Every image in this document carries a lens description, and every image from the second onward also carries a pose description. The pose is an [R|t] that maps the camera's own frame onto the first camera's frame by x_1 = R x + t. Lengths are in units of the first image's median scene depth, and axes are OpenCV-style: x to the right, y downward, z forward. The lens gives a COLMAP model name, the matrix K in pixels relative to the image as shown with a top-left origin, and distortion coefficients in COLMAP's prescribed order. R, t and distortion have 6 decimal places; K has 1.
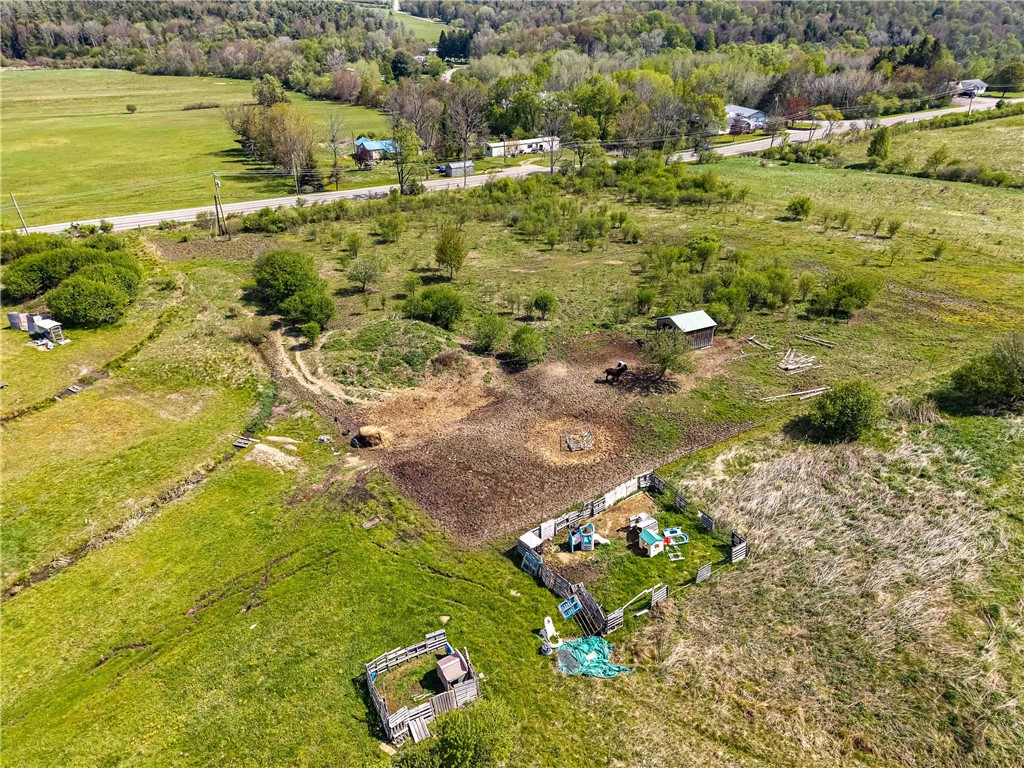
lens RADIAL K [[743.1, 0, 512.0], [0, 743.1, 384.0], [0, 0, 1]] dist [0.086525, -0.082098]
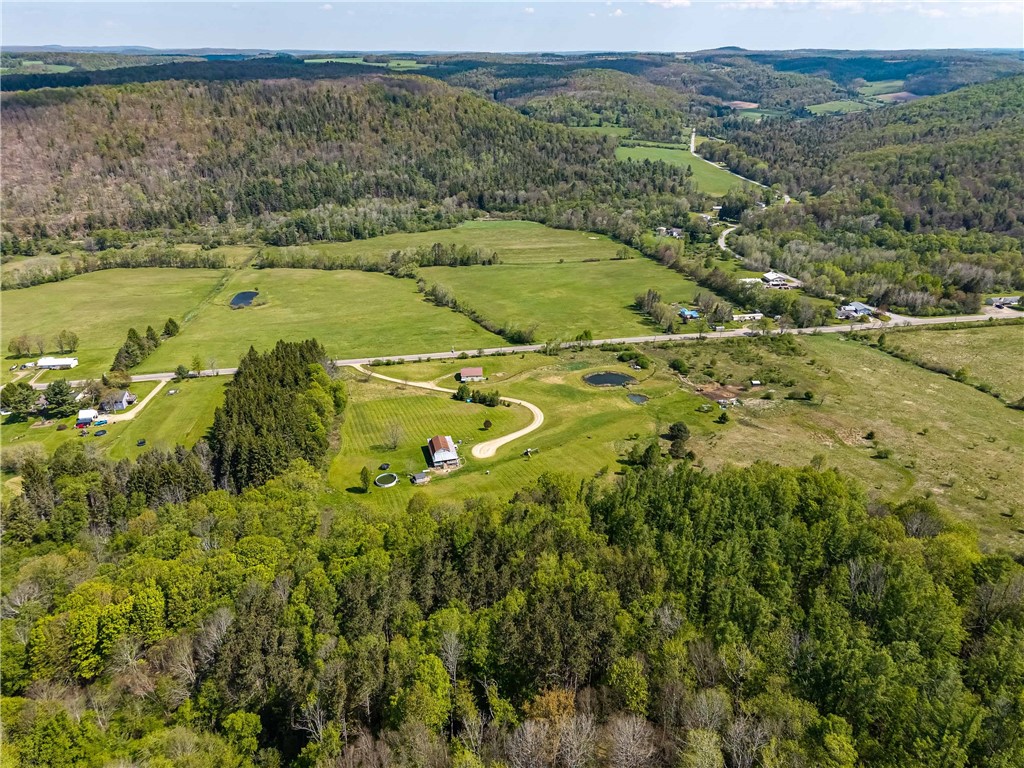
lens RADIAL K [[743.1, 0, 512.0], [0, 743.1, 384.0], [0, 0, 1]] dist [0.086525, -0.082098]
pose [[0.940083, 0.147673, -0.307305, 0.109321], [-0.173222, 0.983207, -0.057436, 0.257092], [0.293663, 0.107226, 0.949876, -2.201382]]
